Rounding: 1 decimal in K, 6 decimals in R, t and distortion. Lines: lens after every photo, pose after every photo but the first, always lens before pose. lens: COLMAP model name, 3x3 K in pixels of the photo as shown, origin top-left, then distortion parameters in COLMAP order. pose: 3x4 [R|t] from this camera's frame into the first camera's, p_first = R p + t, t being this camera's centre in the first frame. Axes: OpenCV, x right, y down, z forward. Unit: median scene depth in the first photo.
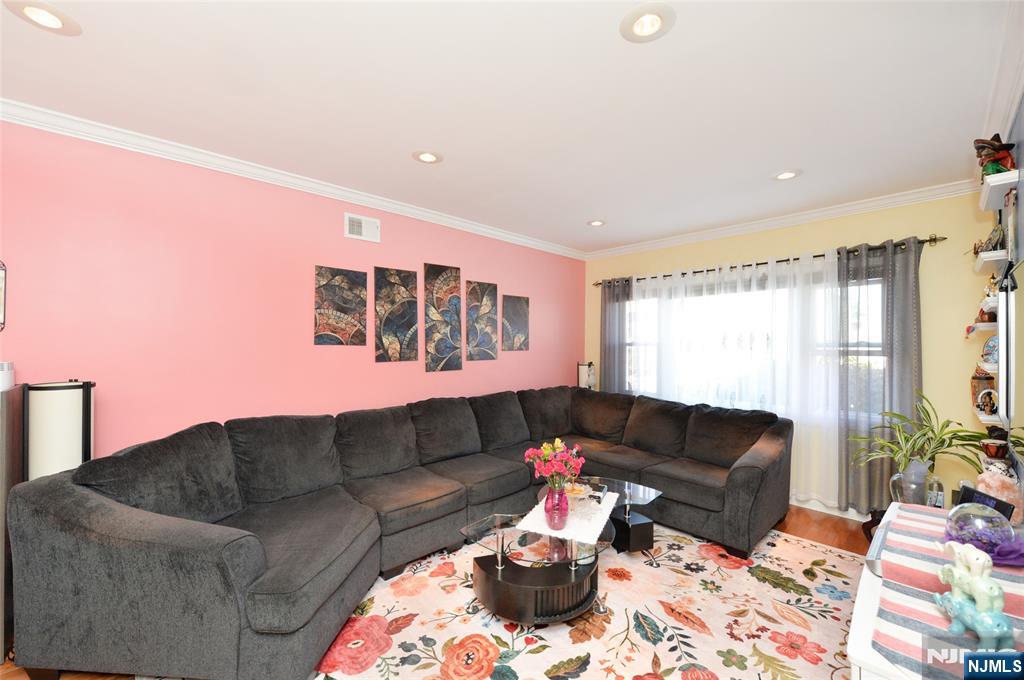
lens RADIAL K [[423.5, 0, 512.0], [0, 423.5, 340.0], [0, 0, 1]] dist [0.000205, -0.000004]
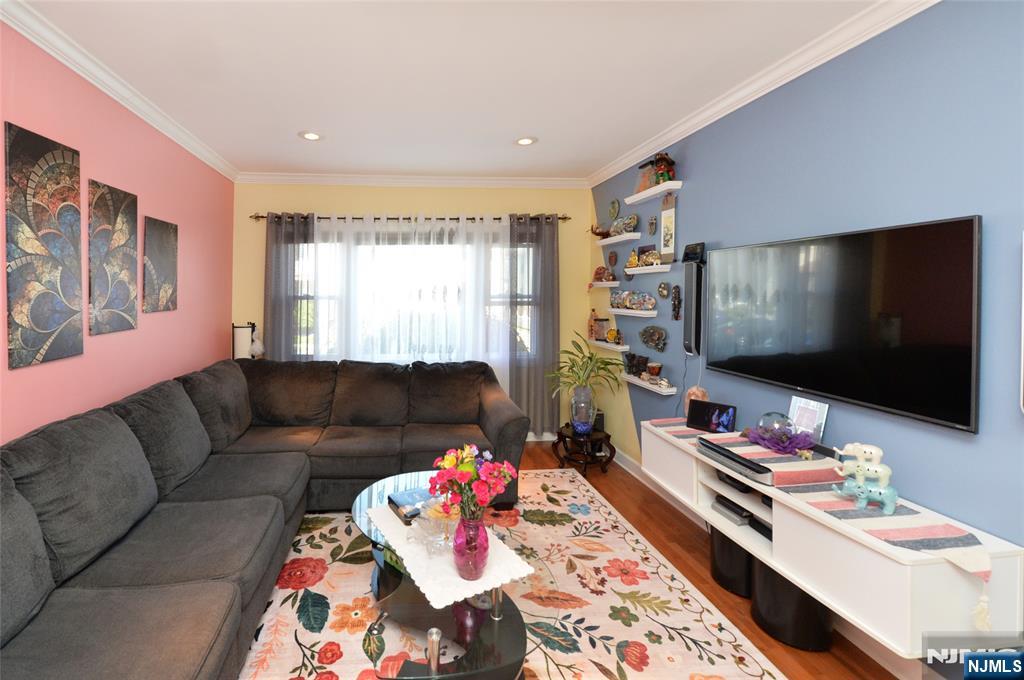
lens RADIAL K [[443.7, 0, 431.8], [0, 443.7, 295.4], [0, 0, 1]] dist [0.000431, -0.000118]
pose [[0.616793, -0.011306, 0.787044, -0.285370], [-0.003187, 0.999853, 0.016860, -0.011066], [-0.787119, -0.012908, 0.616666, 0.353860]]
